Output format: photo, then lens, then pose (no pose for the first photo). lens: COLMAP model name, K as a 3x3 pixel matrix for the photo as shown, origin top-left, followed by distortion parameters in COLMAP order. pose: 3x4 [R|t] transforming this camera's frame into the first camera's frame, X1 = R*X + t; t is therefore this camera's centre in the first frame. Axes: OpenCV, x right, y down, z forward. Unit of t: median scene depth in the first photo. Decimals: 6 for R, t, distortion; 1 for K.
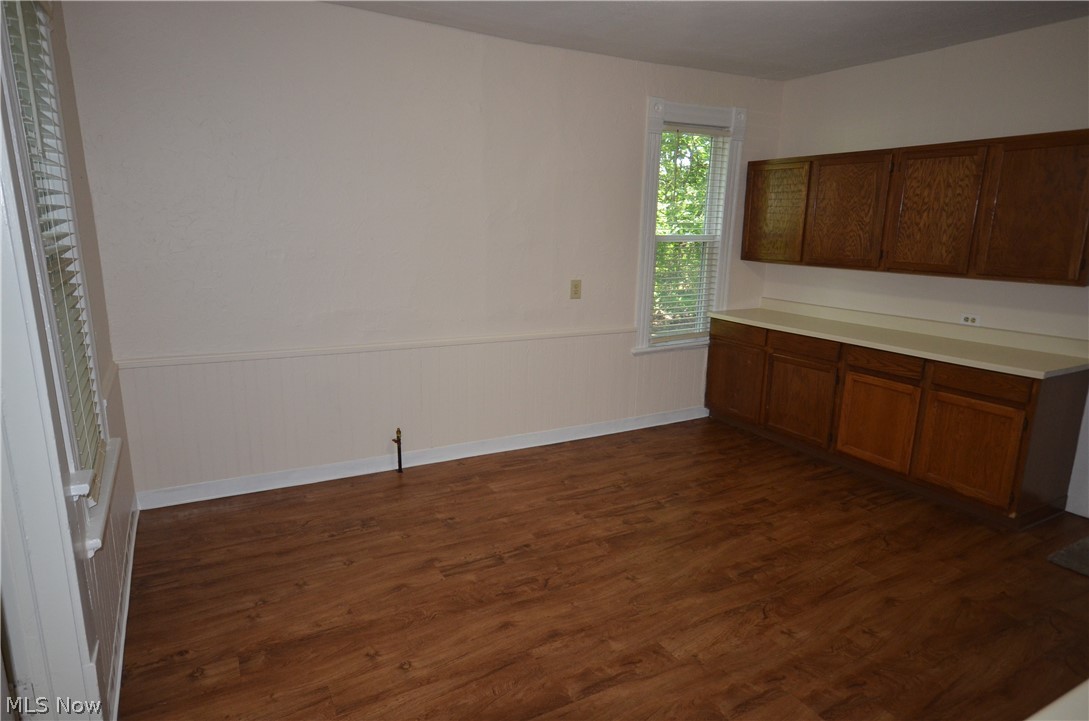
lens RADIAL K [[637.1, 0, 544.5], [0, 637.1, 360.5], [0, 0, 1]] dist [-0.000555, 0.031623]
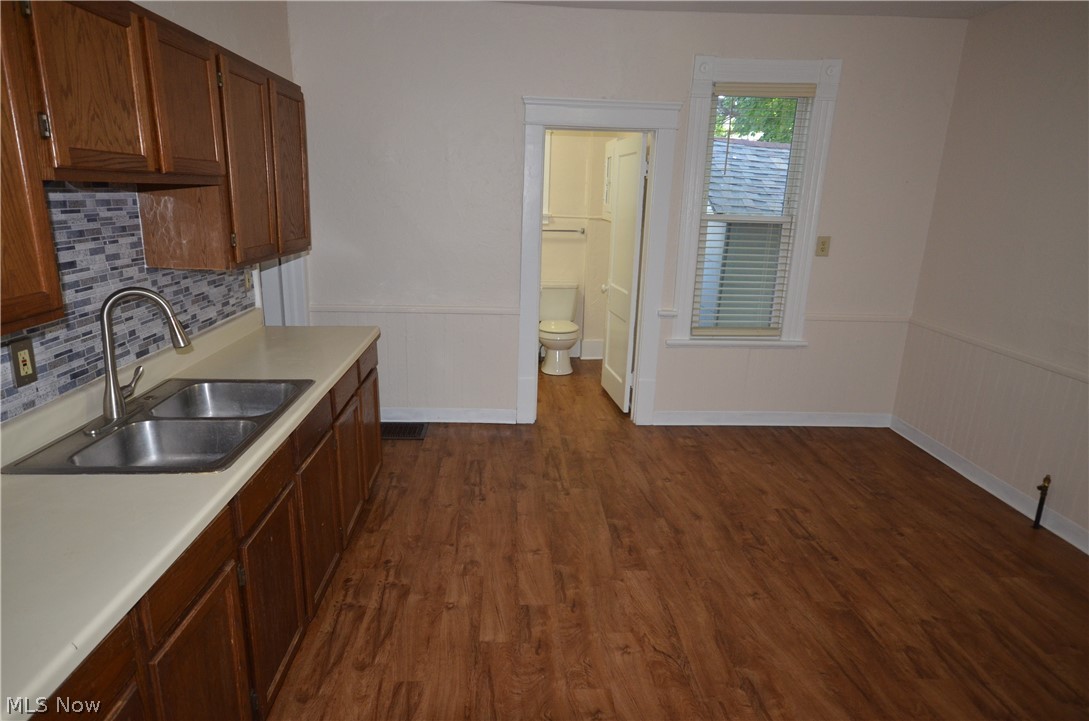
lens RADIAL K [[637.1, 0, 544.5], [0, 637.1, 360.5], [0, 0, 1]] dist [-0.000555, 0.031623]
pose [[-0.434019, 0.198032, -0.878869, 1.046739], [-0.231449, 0.918288, 0.321213, -0.200662], [0.870666, 0.342826, -0.352721, 0.981283]]
